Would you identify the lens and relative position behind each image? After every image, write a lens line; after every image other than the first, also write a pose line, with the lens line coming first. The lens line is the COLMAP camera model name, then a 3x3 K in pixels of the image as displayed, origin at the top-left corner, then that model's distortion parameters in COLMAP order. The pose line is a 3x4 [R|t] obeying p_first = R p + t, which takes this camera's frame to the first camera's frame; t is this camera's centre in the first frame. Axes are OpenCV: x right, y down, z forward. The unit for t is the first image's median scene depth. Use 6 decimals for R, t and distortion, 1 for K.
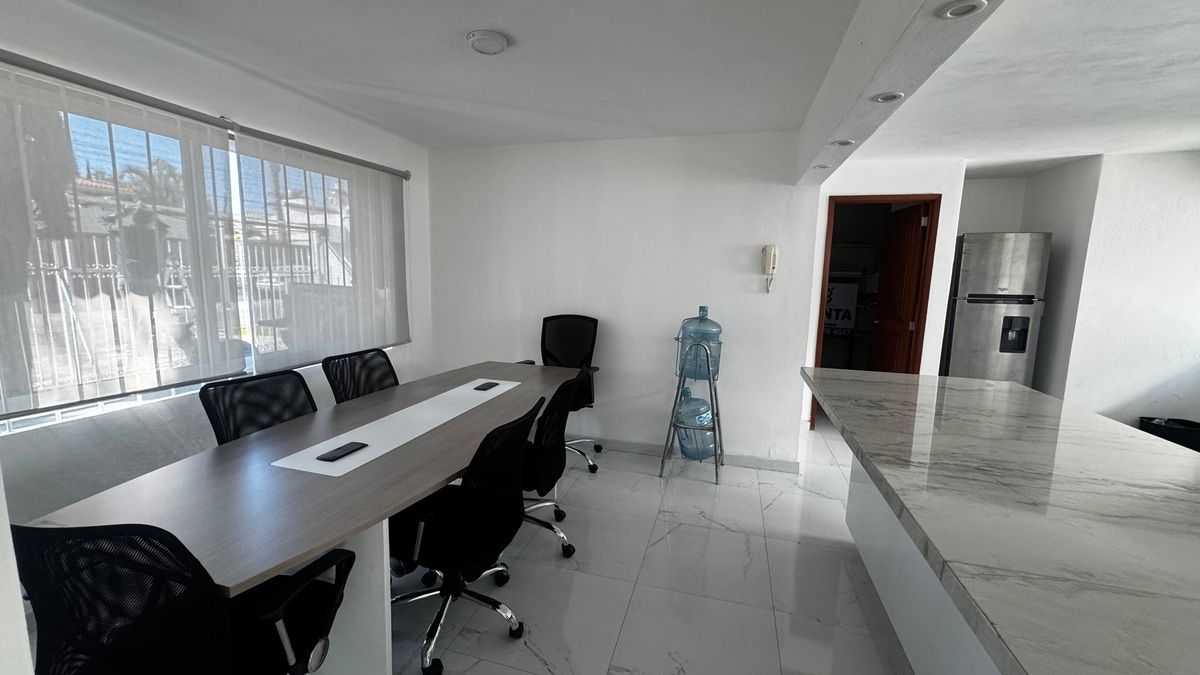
lens RADIAL K [[477.1, 0, 599.7], [0, 477.1, 338.8], [0, 0, 1]] dist [-0.001820, 0.000545]
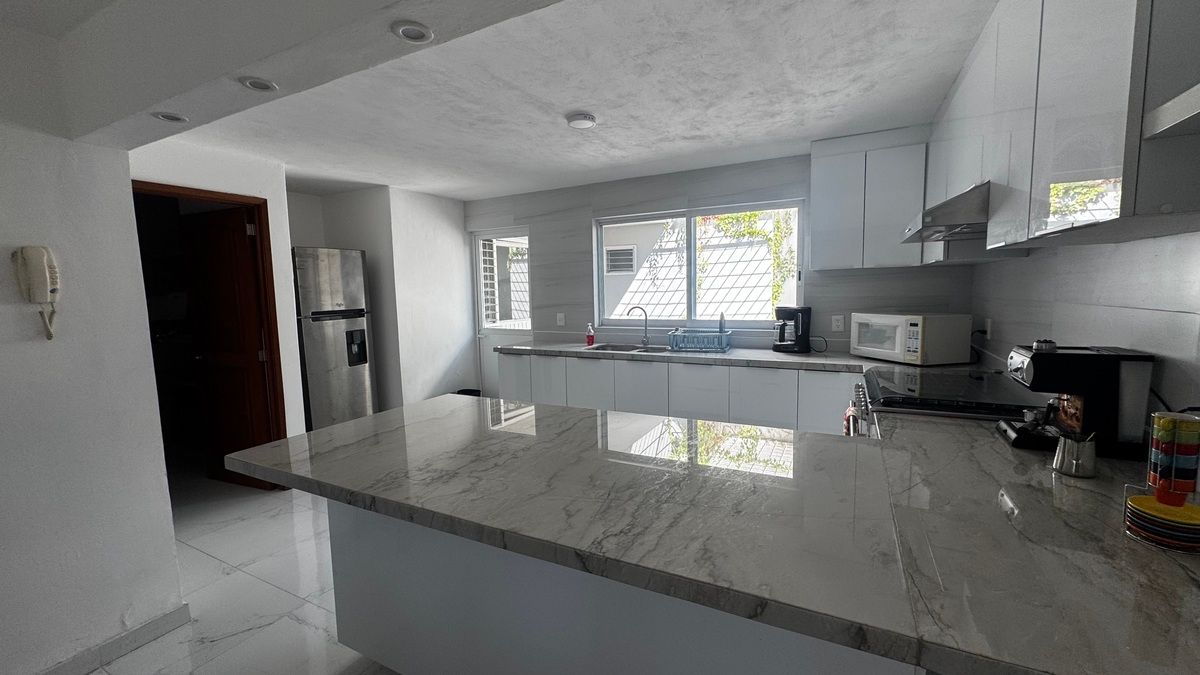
lens RADIAL K [[477.1, 0, 599.7], [0, 477.1, 338.8], [0, 0, 1]] dist [-0.001820, 0.000545]
pose [[0.206322, -0.128631, 0.969992, -0.023277], [0.163517, 0.981914, 0.095432, -0.045573], [-0.964725, 0.138920, 0.223624, 0.294138]]
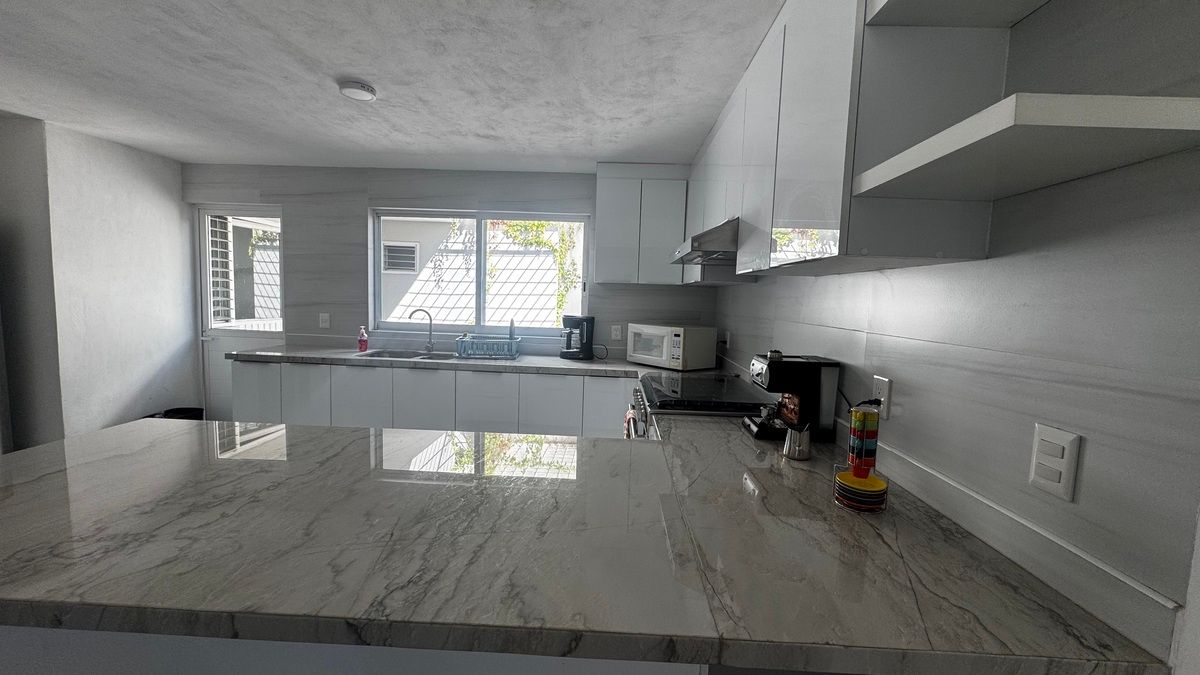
lens RADIAL K [[477.1, 0, 599.7], [0, 477.1, 338.8], [0, 0, 1]] dist [-0.001820, 0.000545]
pose [[-0.230139, -0.117164, 0.966079, 0.005759], [0.095457, 0.985221, 0.142226, -0.045164], [-0.968465, 0.124951, -0.215554, 0.306048]]
